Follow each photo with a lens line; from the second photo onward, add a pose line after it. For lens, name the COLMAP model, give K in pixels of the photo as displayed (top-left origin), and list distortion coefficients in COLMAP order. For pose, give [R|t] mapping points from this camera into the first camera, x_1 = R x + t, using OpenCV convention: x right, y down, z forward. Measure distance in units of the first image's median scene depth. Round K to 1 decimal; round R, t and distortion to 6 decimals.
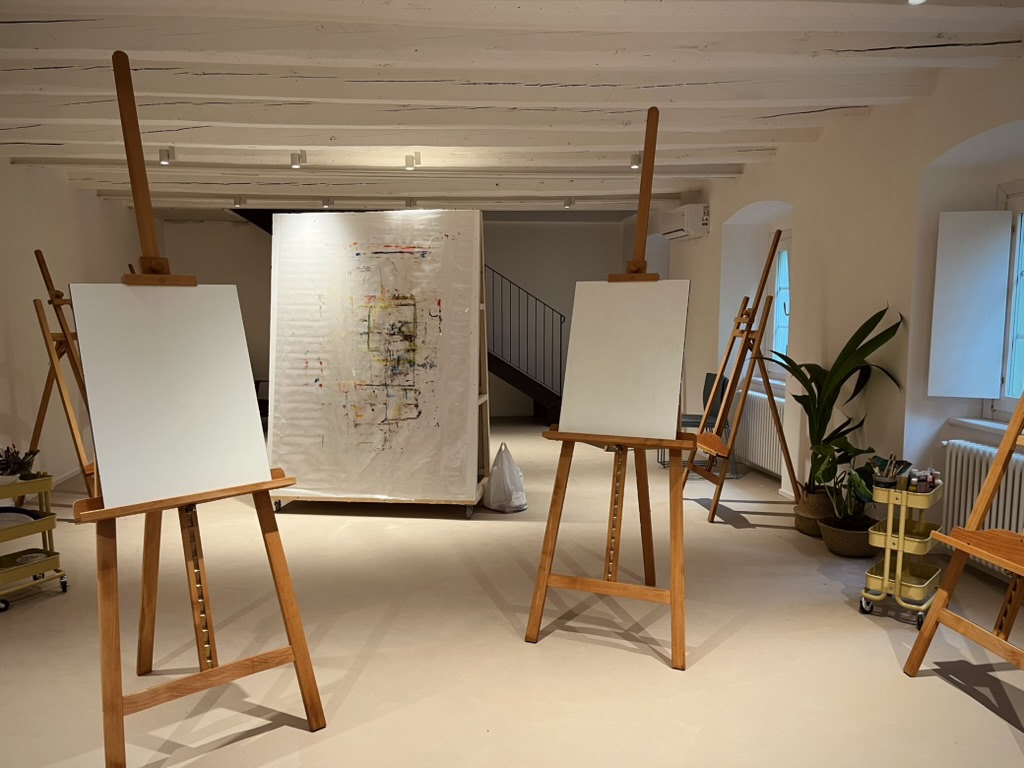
lens RADIAL K [[766.4, 0, 520.3], [0, 766.4, 386.5], [0, 0, 1]] dist [0.056013, -0.078074]
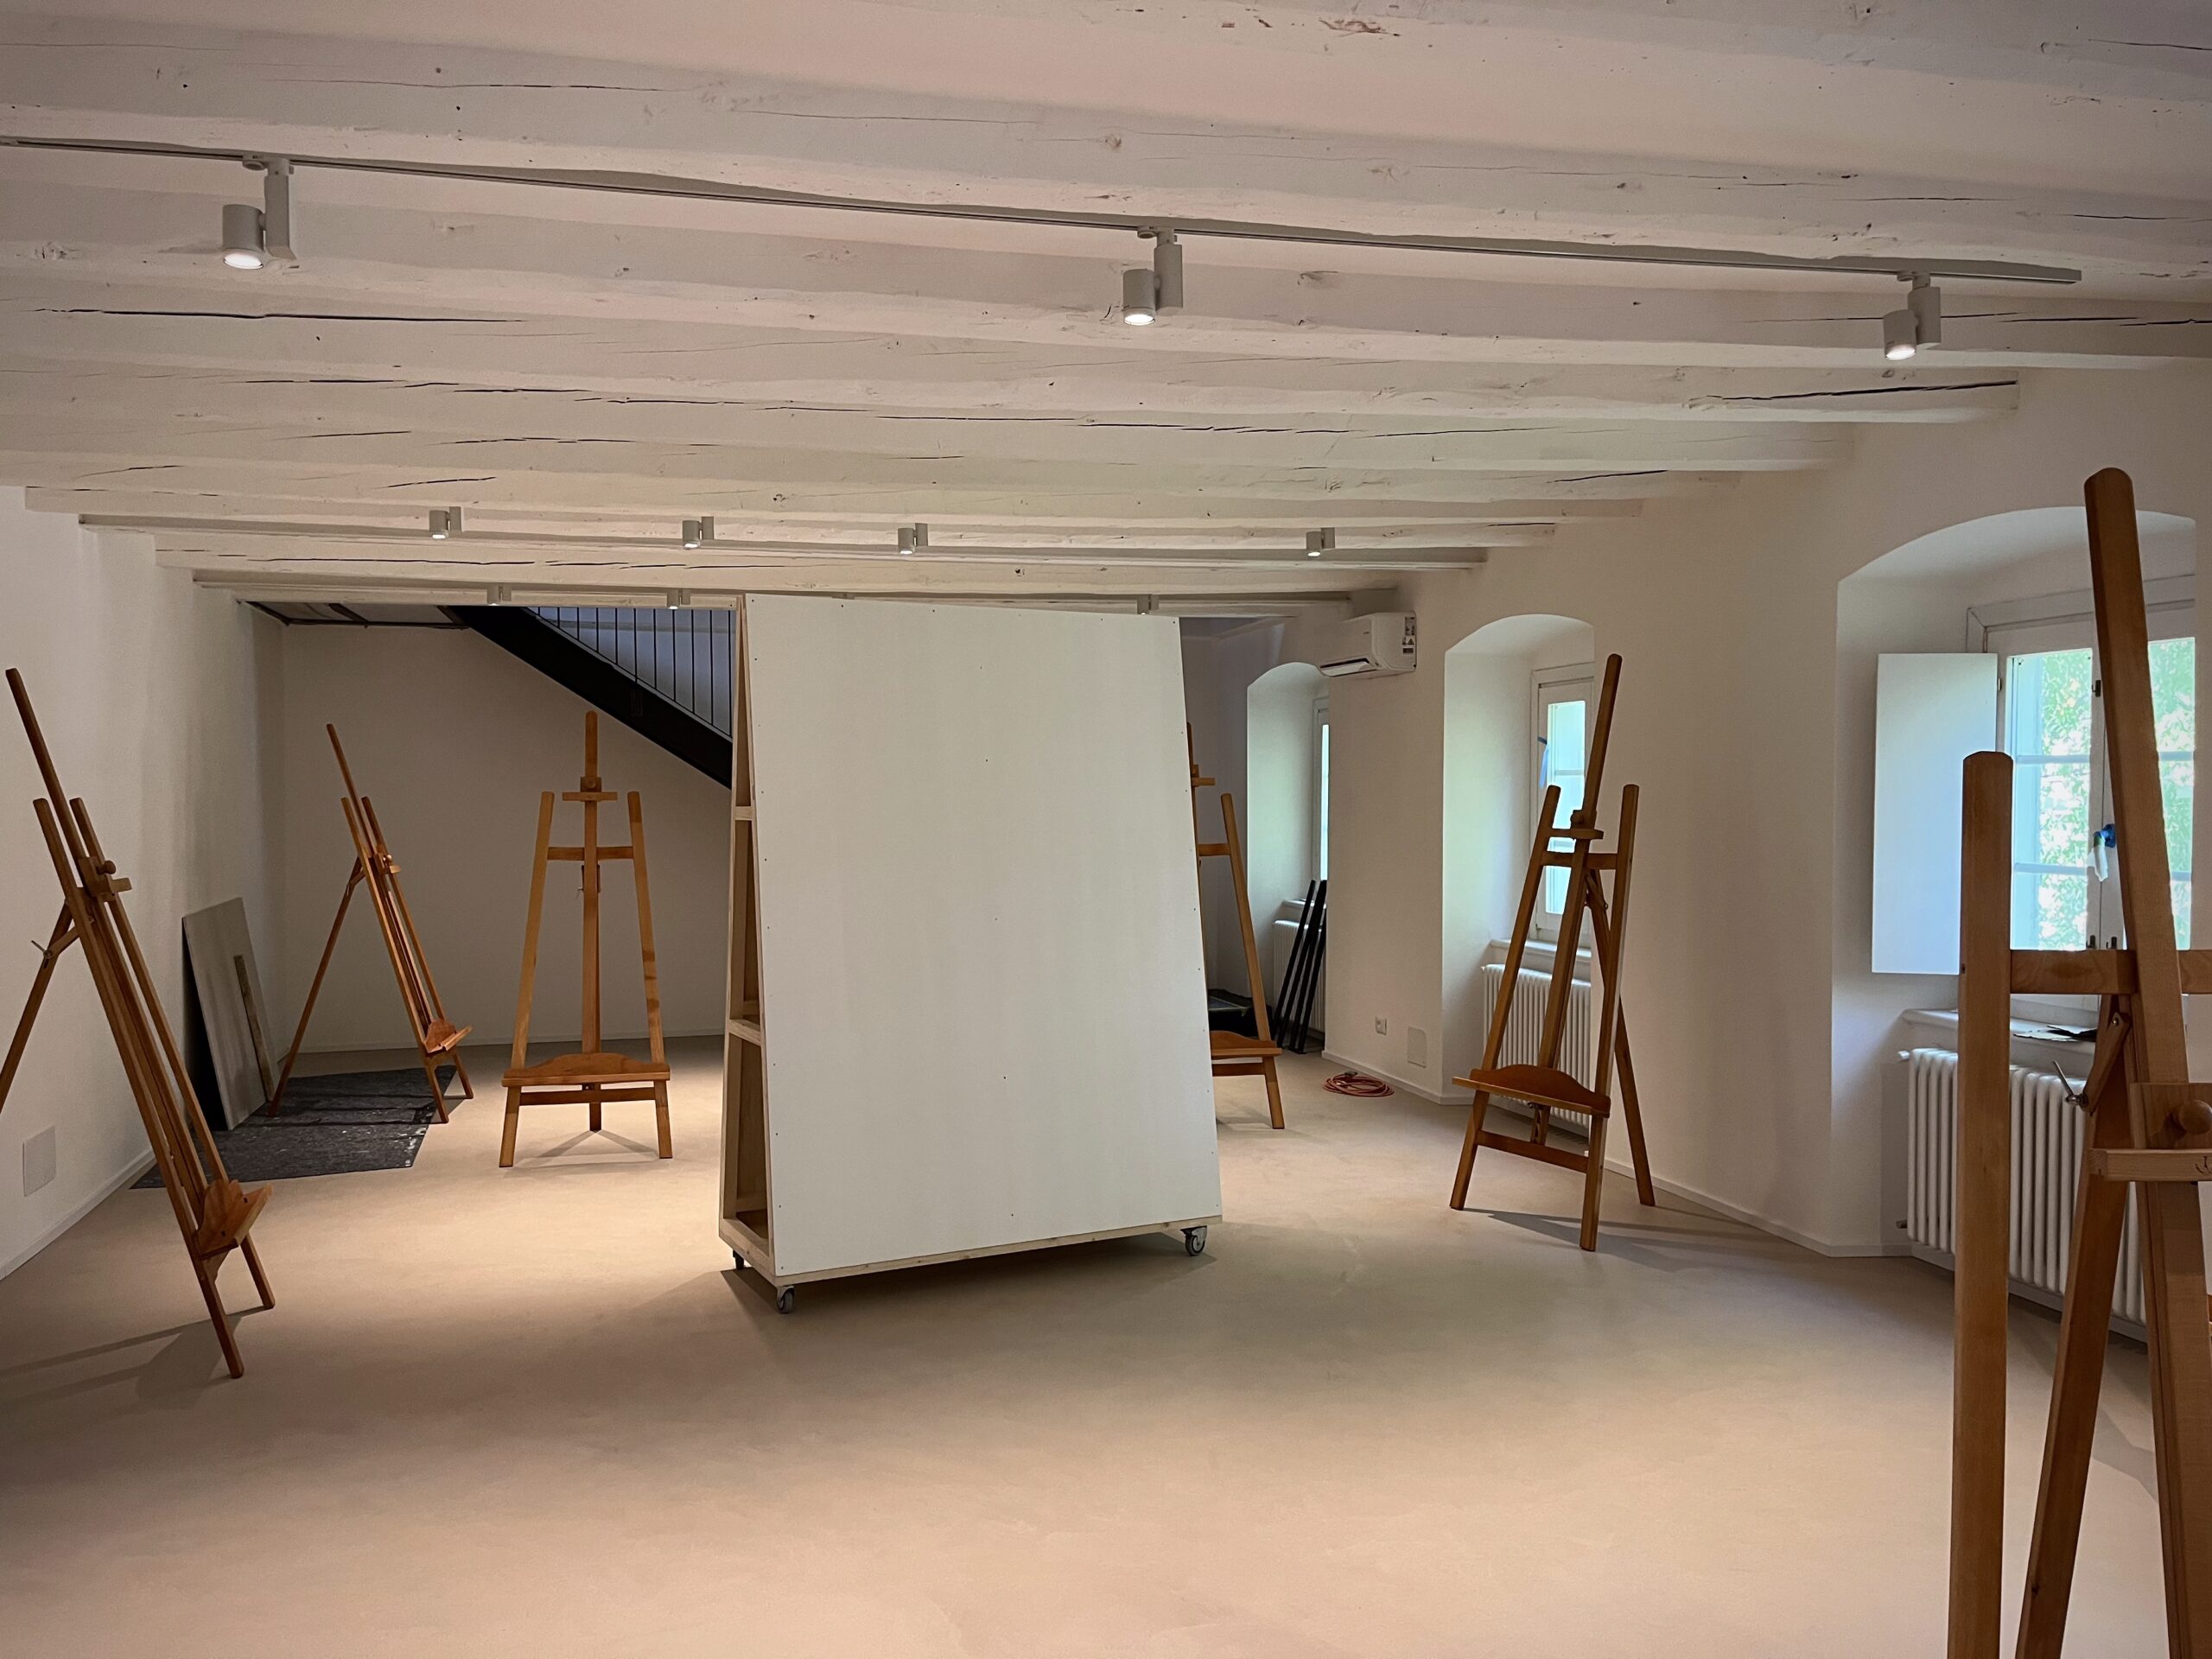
lens RADIAL K [[1655.5, 0, 1123.8], [0, 1655.5, 834.9], [0, 0, 1]] dist [0.056013, -0.078074]
pose [[0.992532, -0.002258, 0.121963, -0.152227], [0.012033, 0.996764, -0.079476, 0.002297], [-0.121389, 0.080350, 0.989348, -0.140906]]
